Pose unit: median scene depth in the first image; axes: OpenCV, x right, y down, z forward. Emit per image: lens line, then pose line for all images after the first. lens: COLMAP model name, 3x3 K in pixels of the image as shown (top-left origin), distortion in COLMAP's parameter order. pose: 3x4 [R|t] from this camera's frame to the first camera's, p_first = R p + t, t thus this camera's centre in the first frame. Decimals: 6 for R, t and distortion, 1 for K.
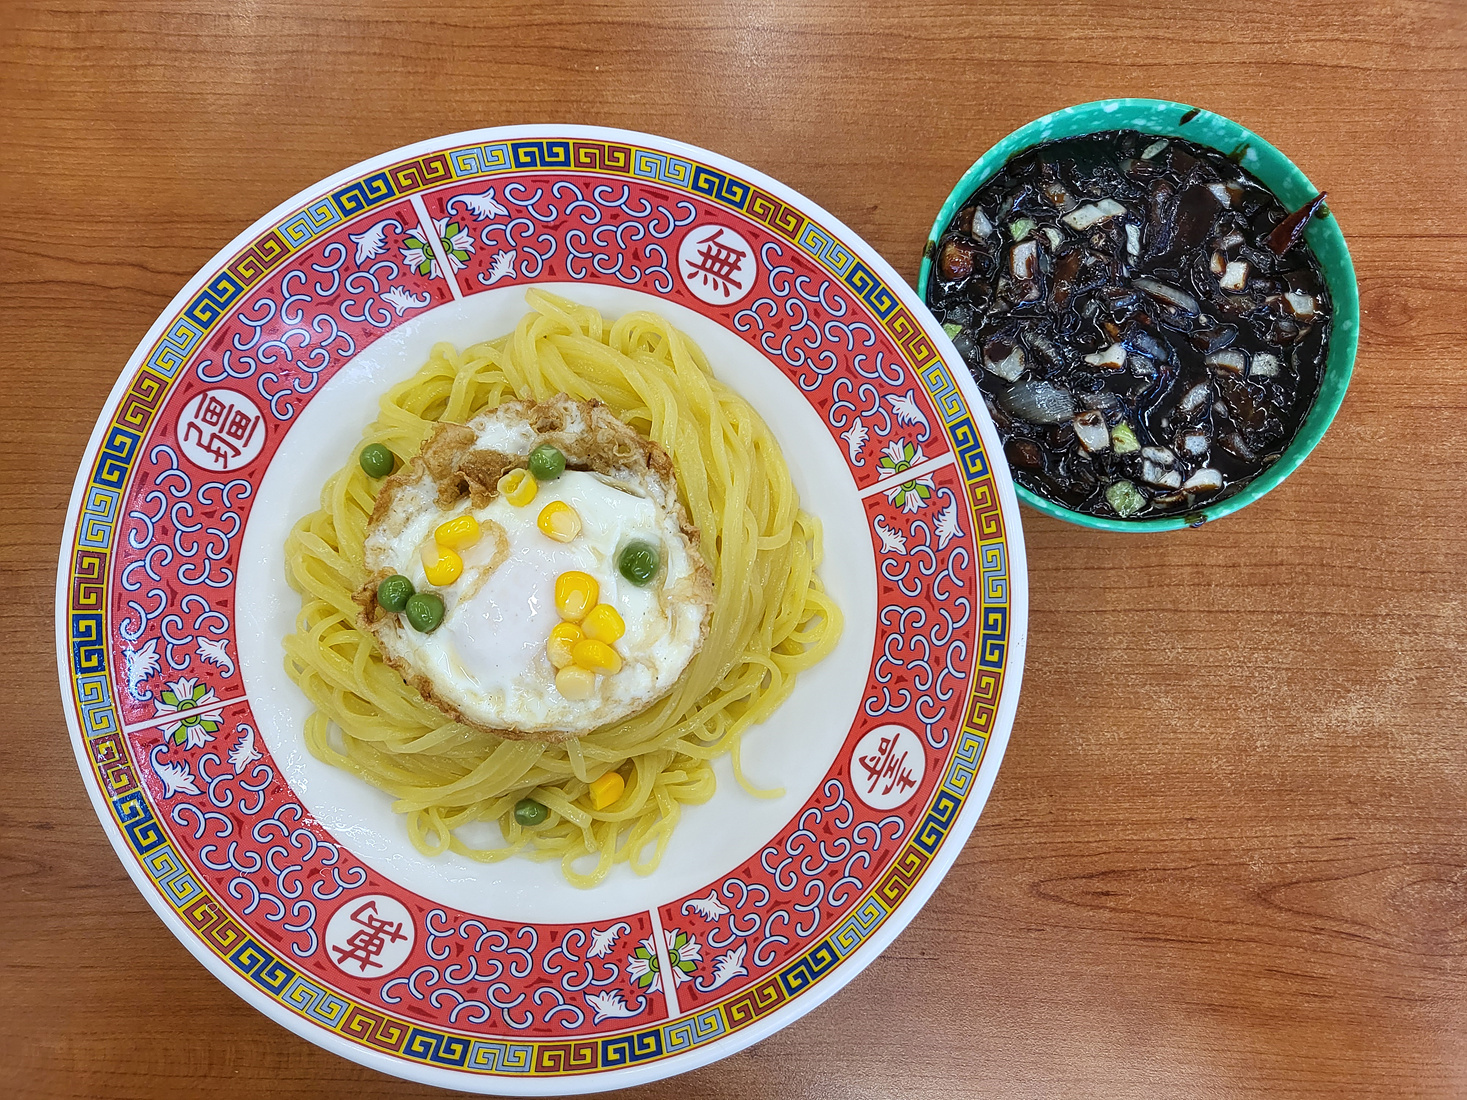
lens RADIAL K [[1124.3, 0, 733.8], [0, 1124.3, 557.3], [0, 0, 1]] dist [-0.041616, 0.063610]
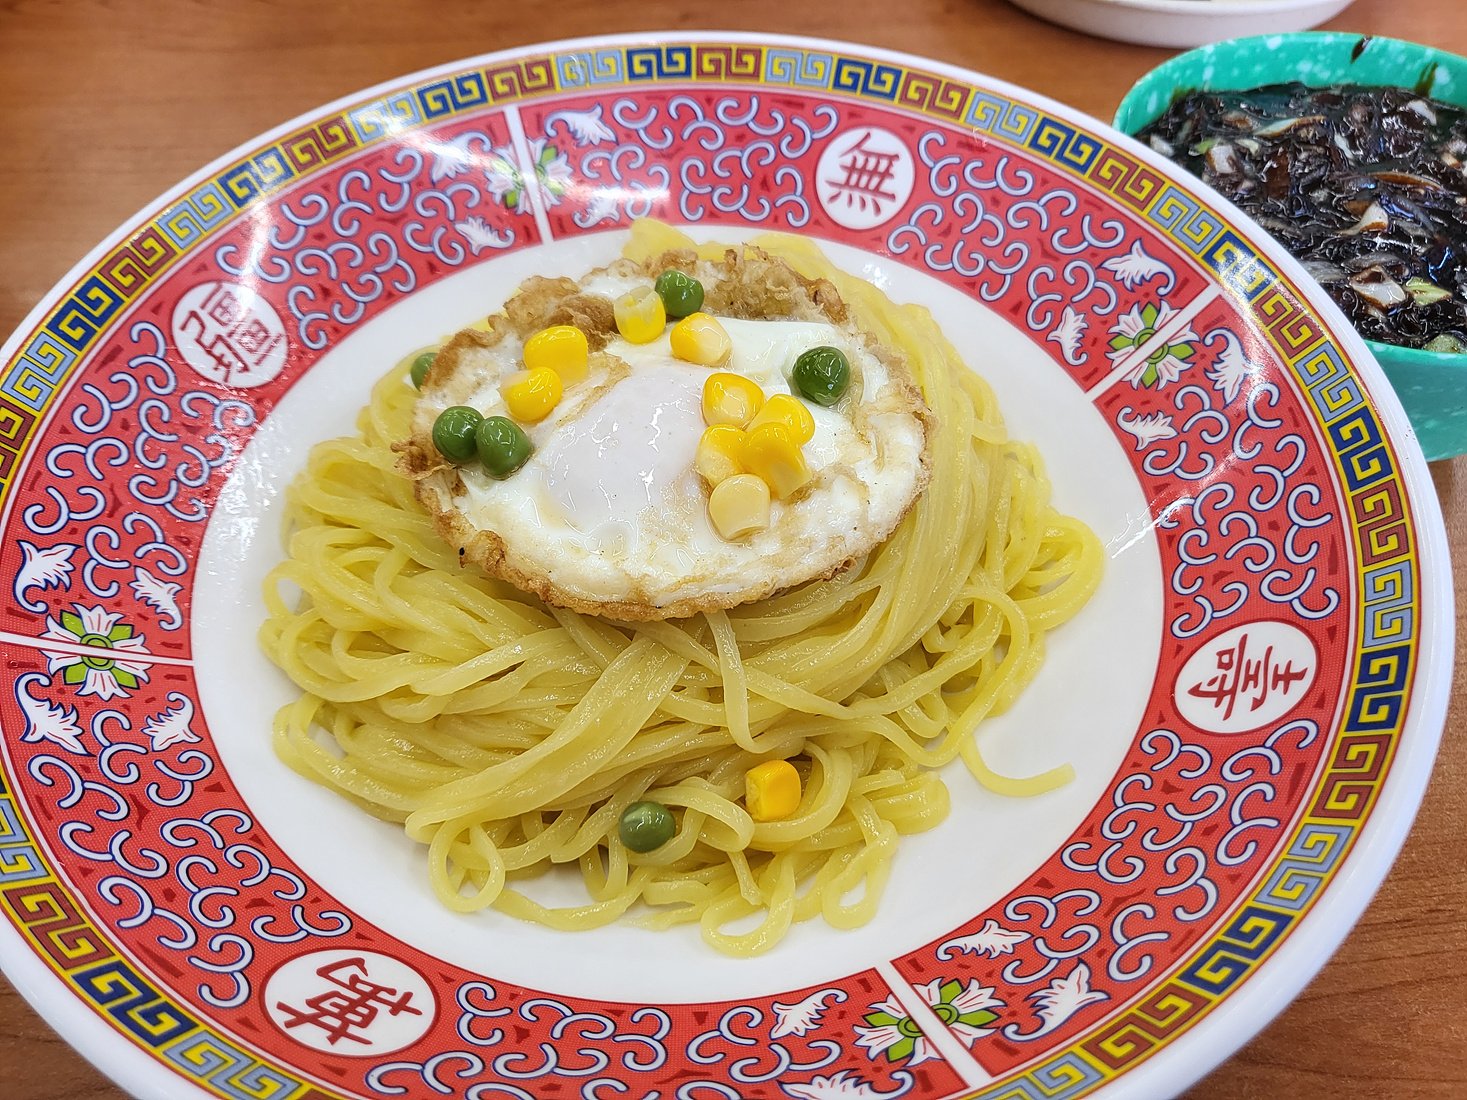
lens RADIAL K [[1173.9, 0, 729.8], [0, 1173.9, 556.1], [0, 0, 1]] dist [-0.050712, 0.062292]
pose [[0.998817, -0.041141, 0.025930, -0.154761], [0.048630, 0.841959, -0.537345, 0.455819], [0.000275, 0.537970, 0.842964, 0.432880]]
